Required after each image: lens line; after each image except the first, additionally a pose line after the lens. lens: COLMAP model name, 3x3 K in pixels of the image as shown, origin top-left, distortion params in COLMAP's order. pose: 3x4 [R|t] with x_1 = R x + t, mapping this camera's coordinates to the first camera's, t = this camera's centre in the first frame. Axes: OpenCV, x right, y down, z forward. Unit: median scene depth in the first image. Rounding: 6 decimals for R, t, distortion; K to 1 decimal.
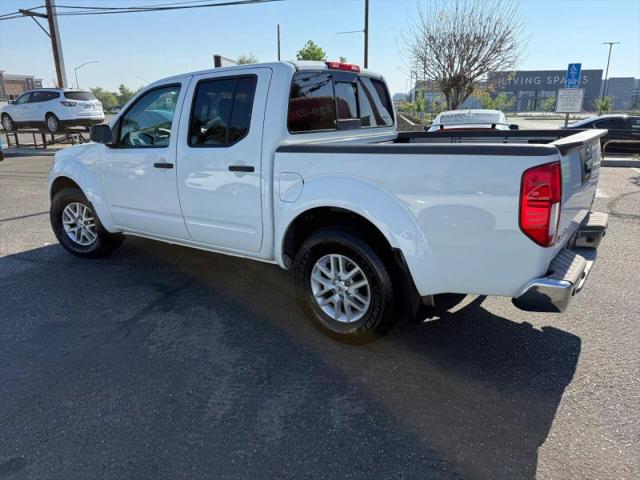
lens RADIAL K [[451.4, 0, 316.6], [0, 451.4, 241.7], [0, 0, 1]] dist [0.031933, -0.041540]
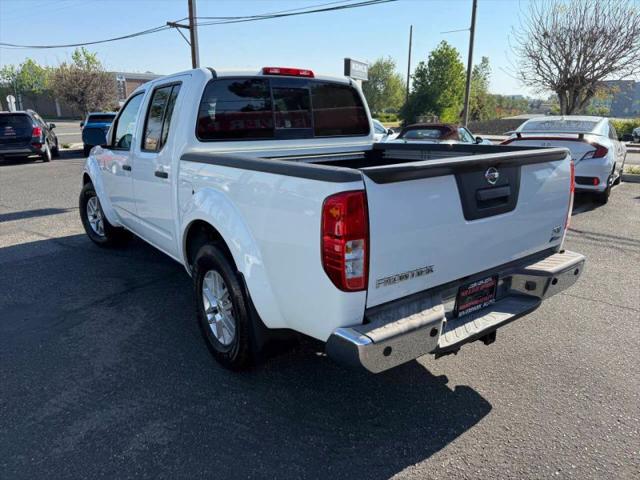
lens RADIAL K [[450.2, 0, 317.6], [0, 450.2, 238.3], [0, 0, 1]] dist [0.042695, -0.051189]
pose [[0.955542, 0.088940, -0.281120, 0.302009], [-0.091690, 0.995782, 0.003386, -0.037234], [0.280236, 0.022540, 0.959667, 0.087961]]
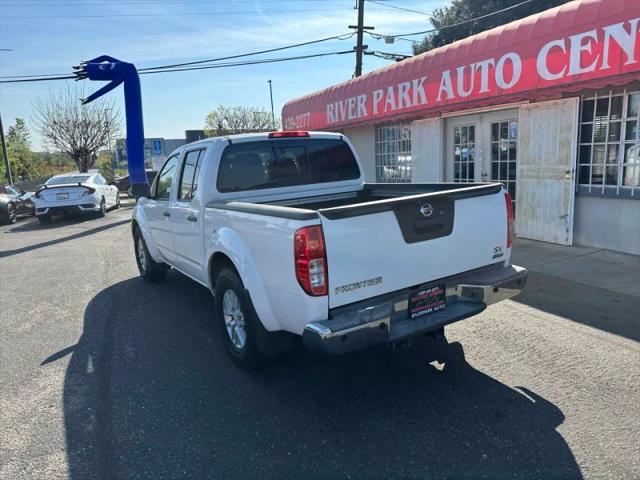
lens RADIAL K [[450.2, 0, 317.6], [0, 450.2, 238.3], [0, 0, 1]] dist [0.042695, -0.051189]
pose [[0.930035, 0.027065, -0.366472, 0.418886], [-0.054841, 0.996338, -0.065596, -0.027751], [0.363355, 0.081104, 0.928114, -0.039172]]
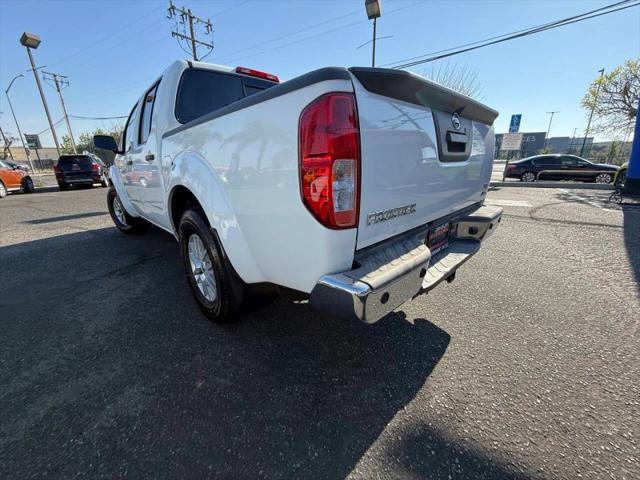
lens RADIAL K [[254.1, 0, 317.7], [0, 254.1, 237.1], [0, 0, 1]] dist [-0.000700, -0.000027]
pose [[0.986421, 0.044200, -0.158180, 0.241059], [-0.042204, 0.998982, 0.015955, 0.007896], [0.158724, -0.009063, 0.987281, 0.280284]]
